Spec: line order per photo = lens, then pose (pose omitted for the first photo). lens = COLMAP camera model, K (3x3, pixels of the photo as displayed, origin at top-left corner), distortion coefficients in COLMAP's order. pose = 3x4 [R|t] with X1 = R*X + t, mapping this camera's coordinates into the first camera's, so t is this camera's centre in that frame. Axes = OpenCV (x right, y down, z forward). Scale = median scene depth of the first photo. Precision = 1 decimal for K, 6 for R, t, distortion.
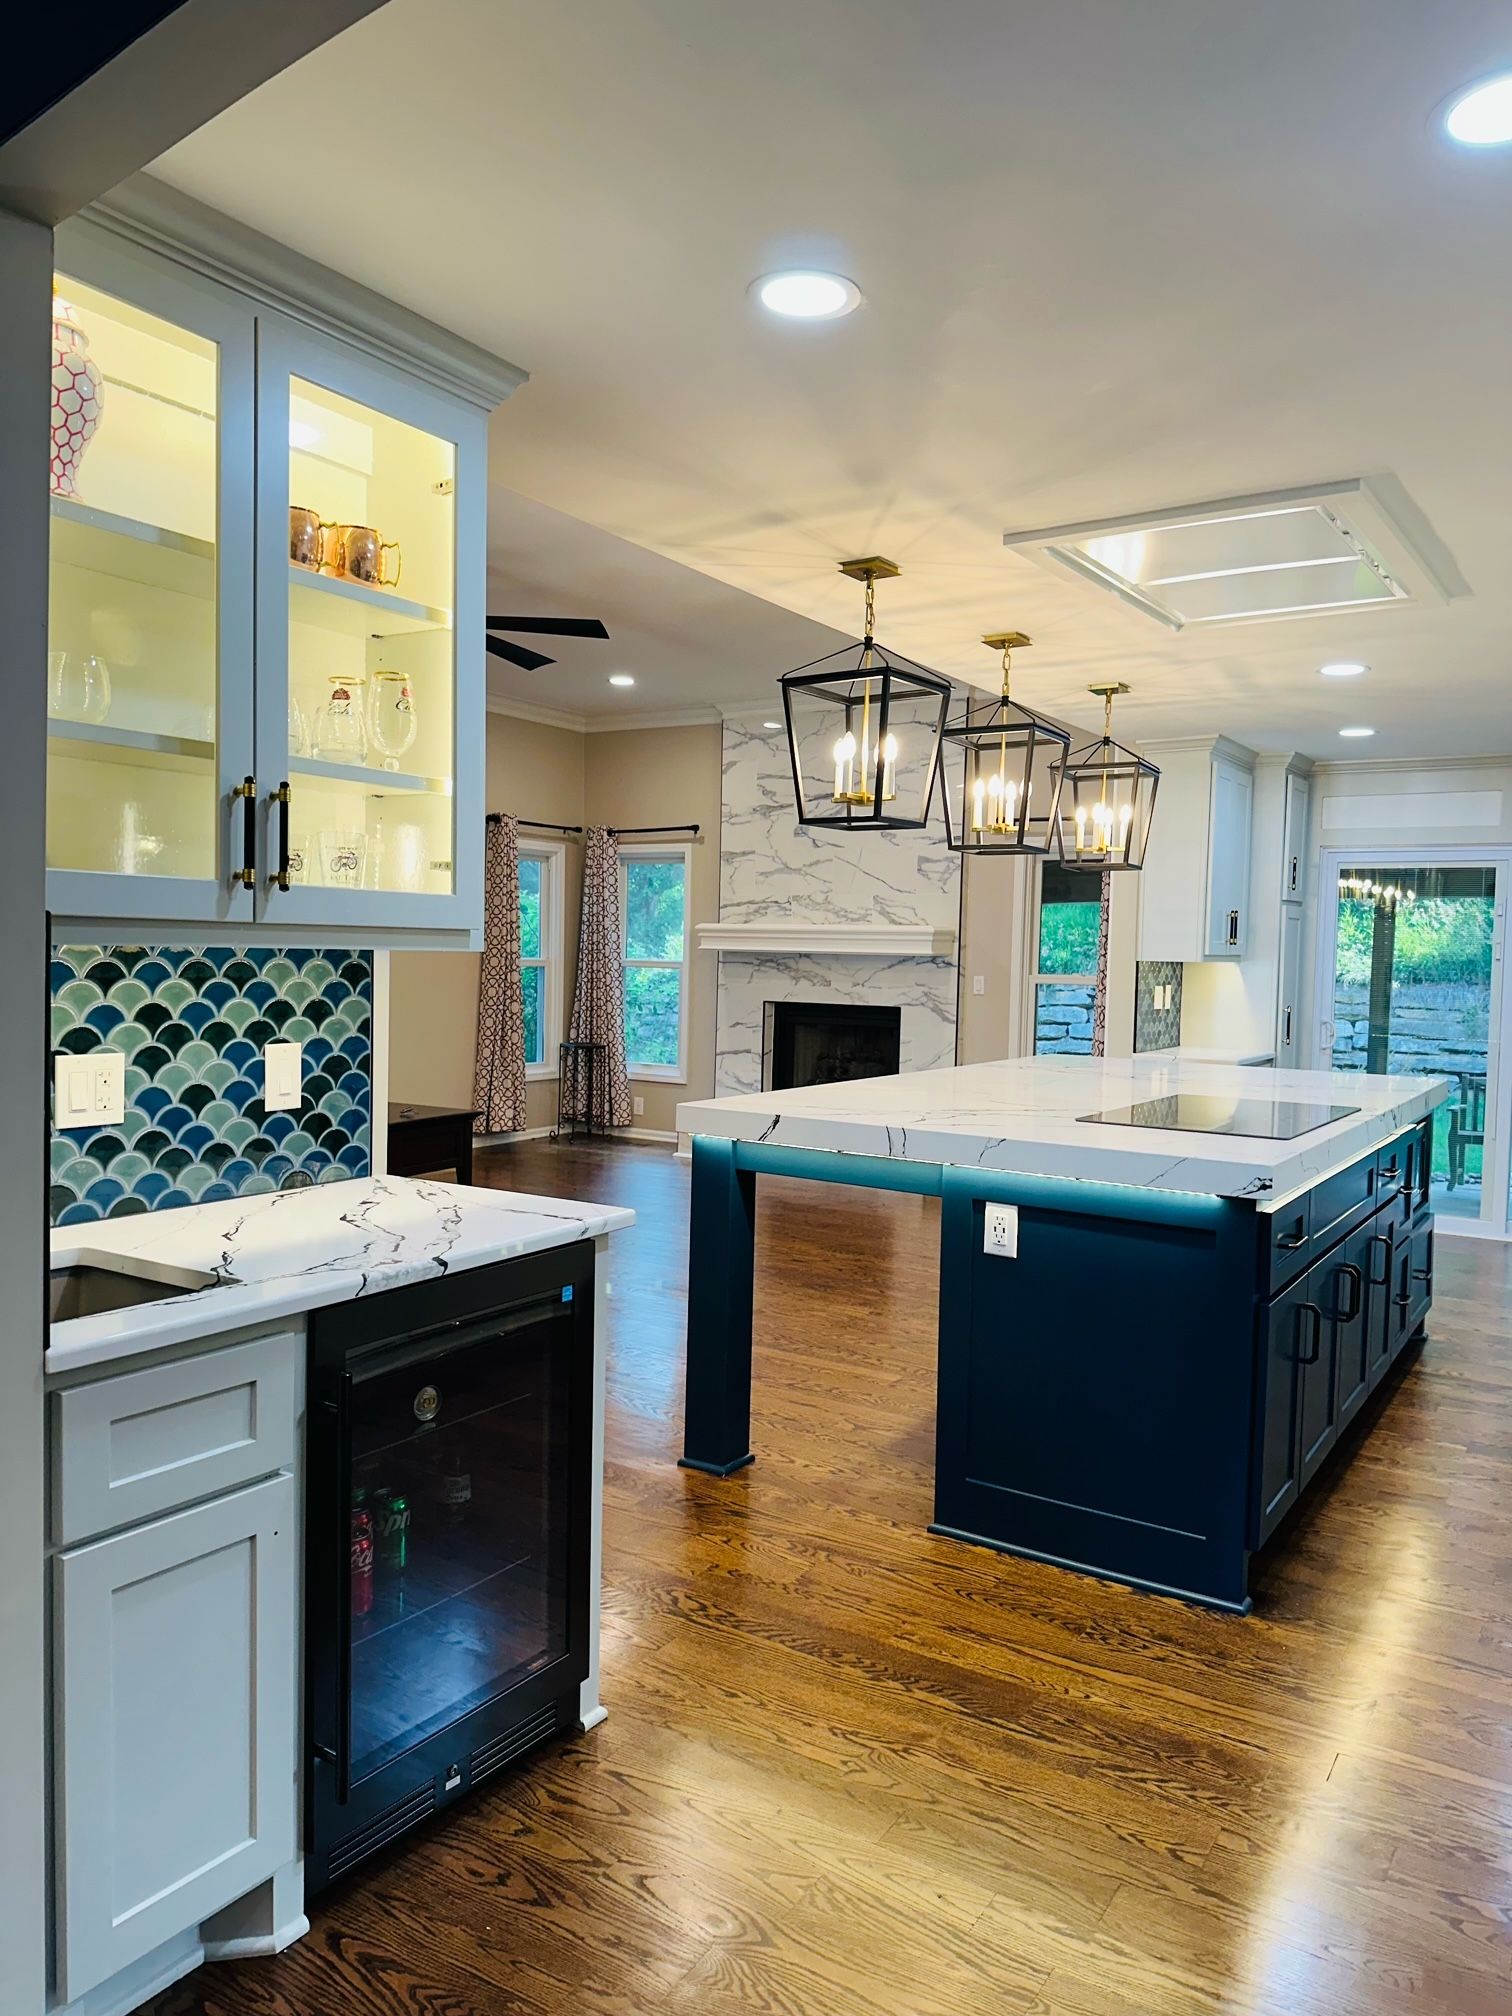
lens RADIAL K [[1402.4, 0, 752.0], [0, 1402.4, 1015.4], [0, 0, 1]] dist [0.168267, -0.337357]
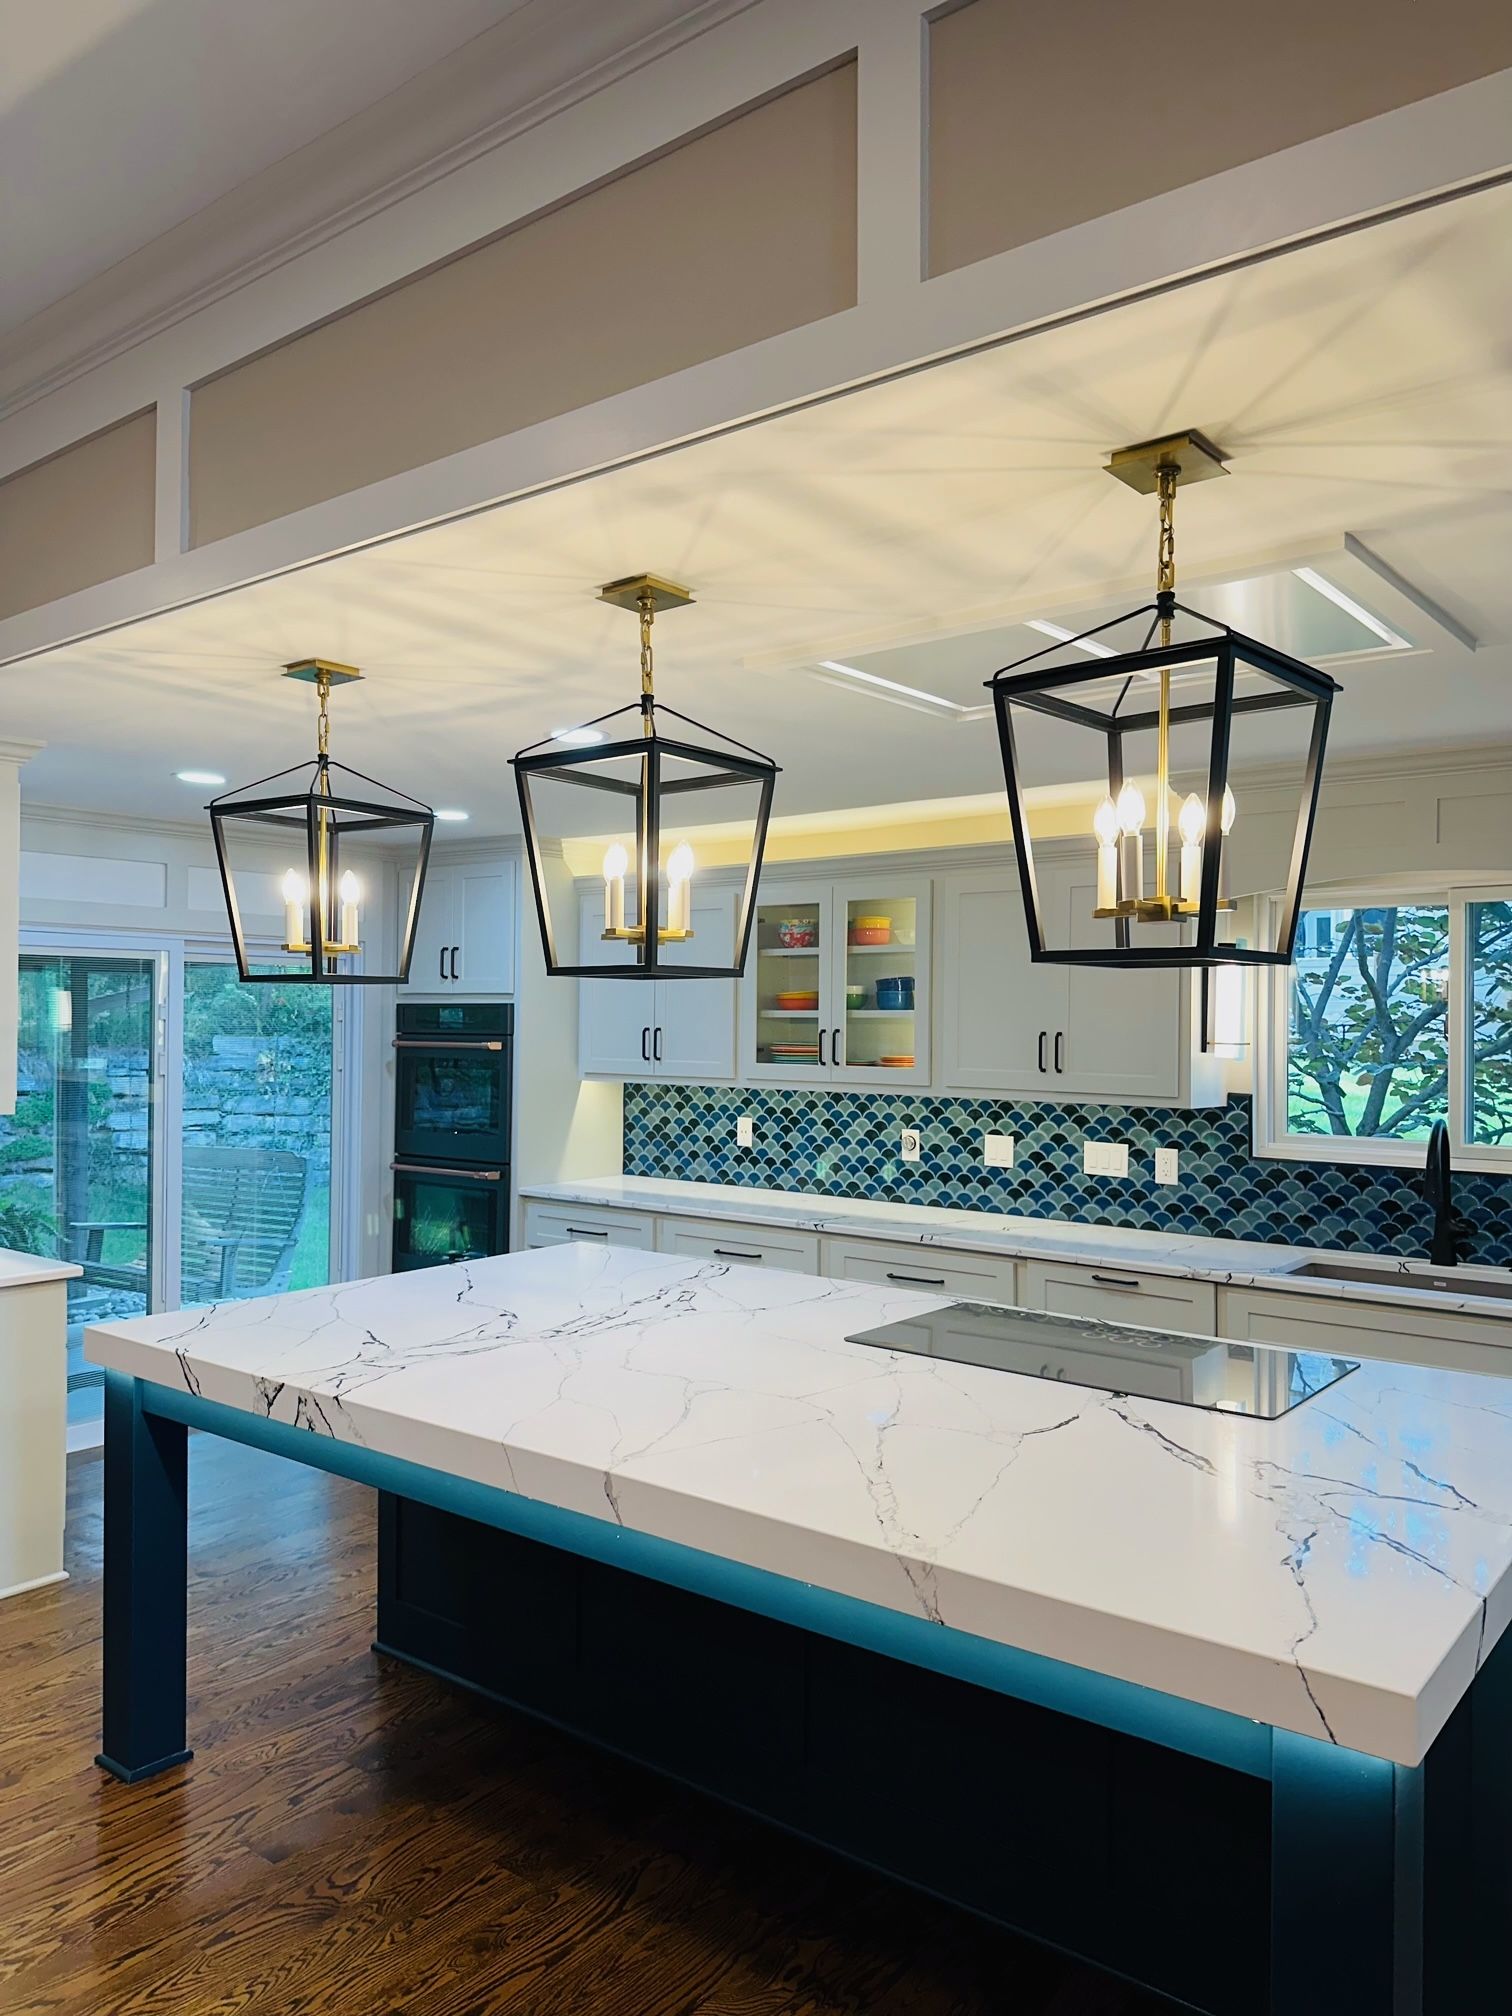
lens RADIAL K [[1402.4, 0, 752.0], [0, 1402.4, 1015.4], [0, 0, 1]] dist [0.168267, -0.337357]
pose [[0.100119, -0.021252, 0.994749, -0.444371], [0.043624, 0.998904, 0.016950, -0.133215], [-0.994019, 0.041698, 0.100936, 1.114477]]
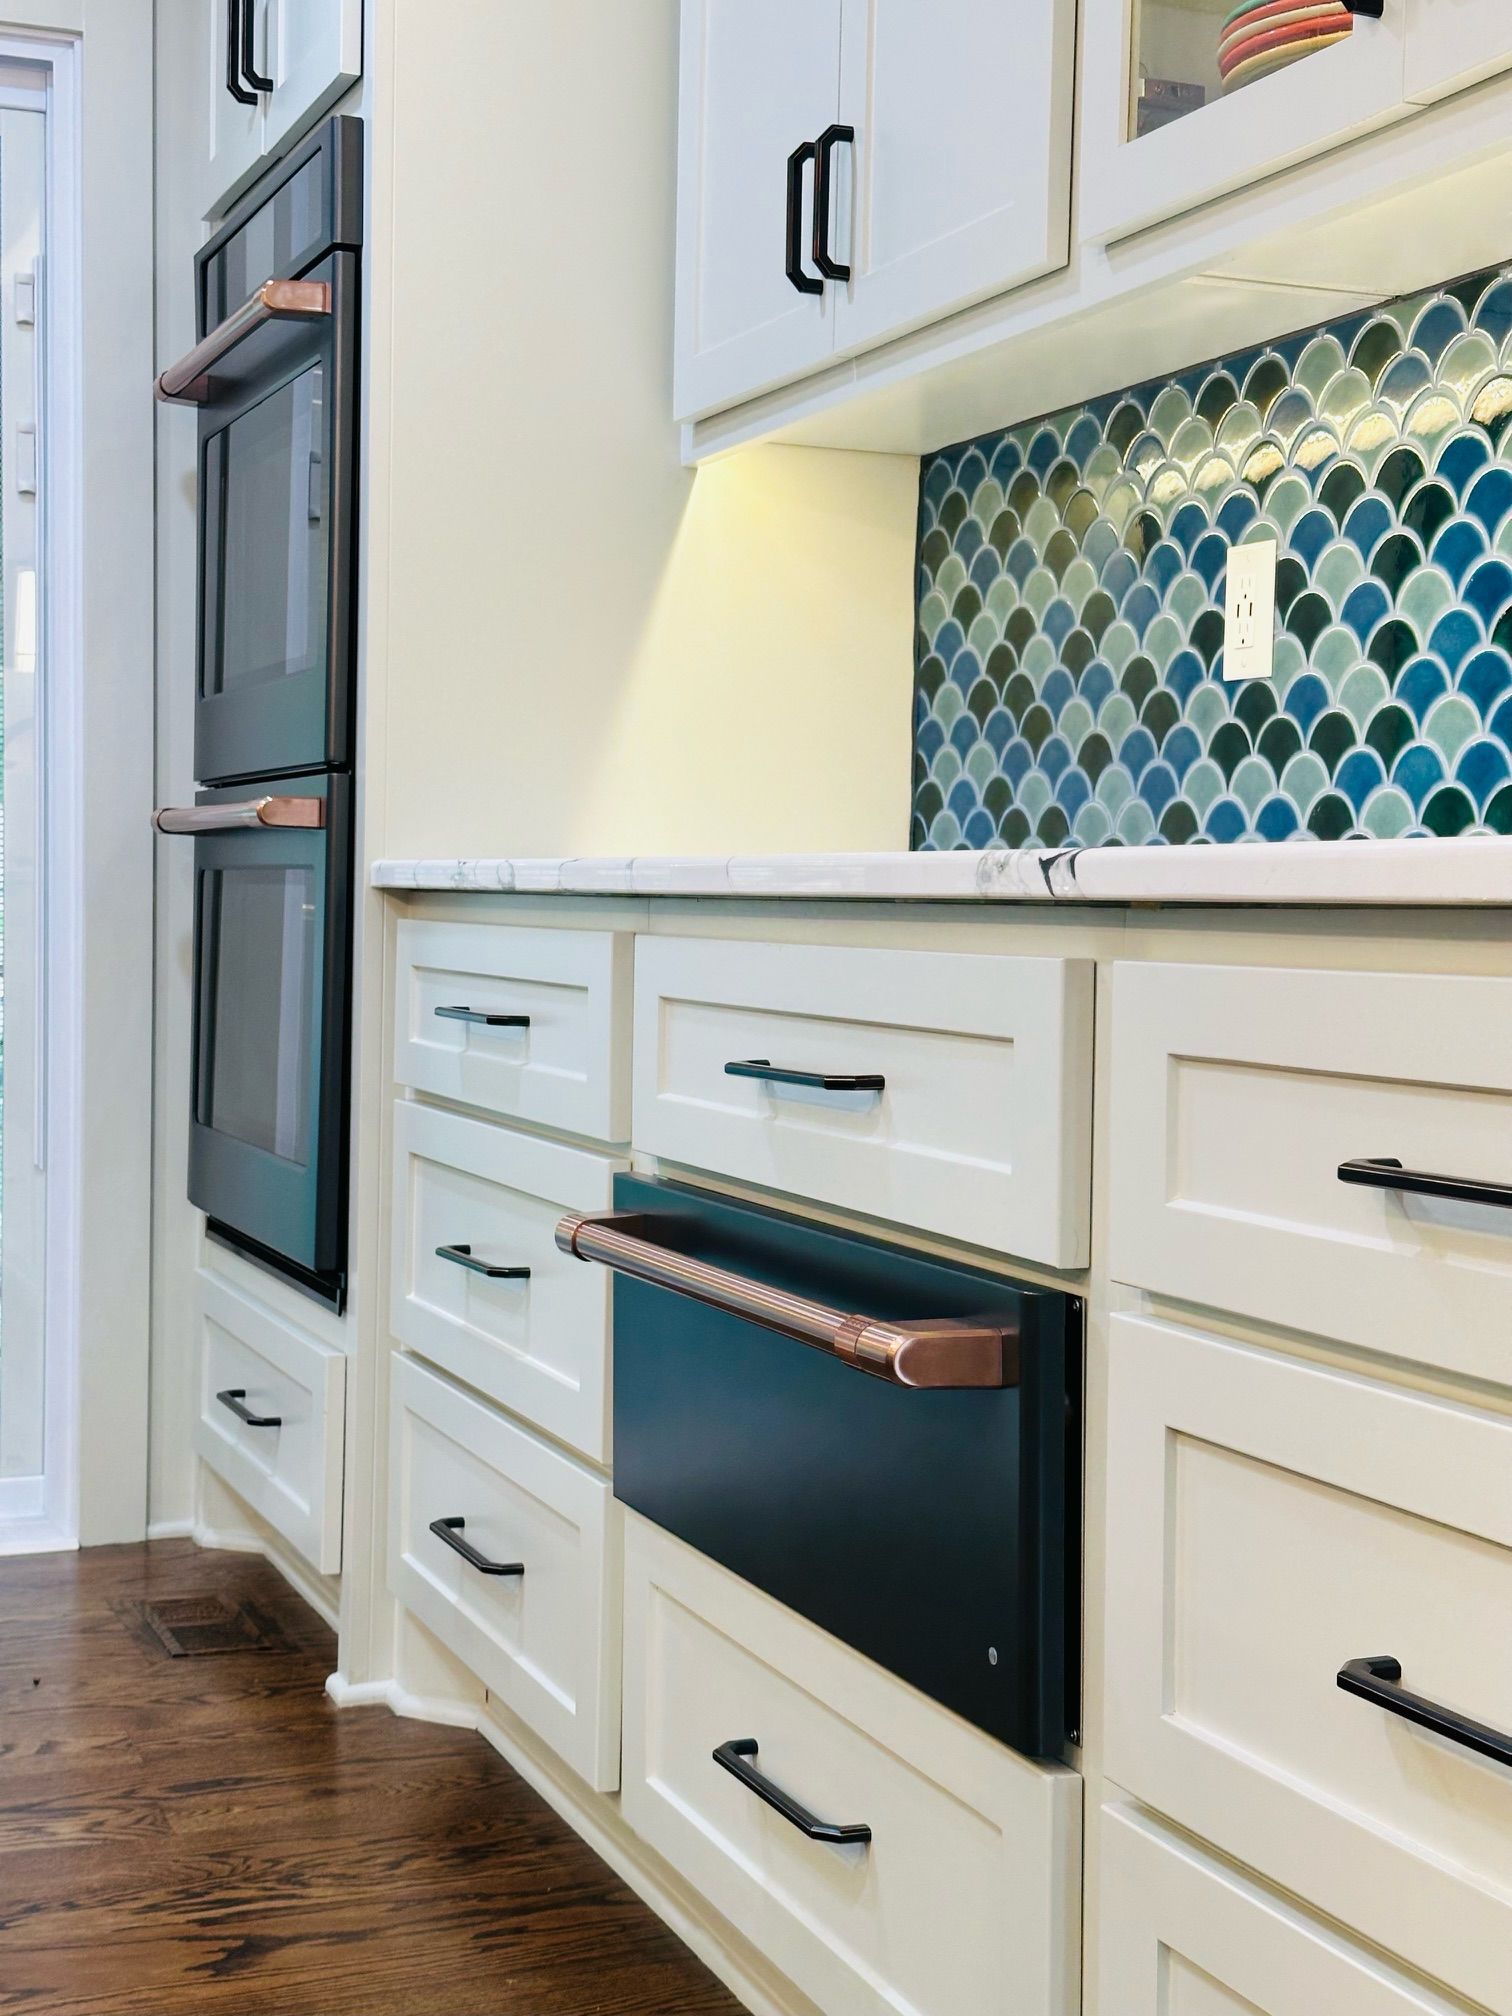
lens RADIAL K [[2842.3, 0, 700.1], [0, 2842.3, 1007.6], [0, 0, 1]] dist [0.153796, -0.012474]
pose [[0.598635, -0.045868, 0.799707, 0.501963], [0.036832, 0.998879, 0.029721, 0.095450], [-0.800174, 0.011663, 0.599654, 0.982183]]
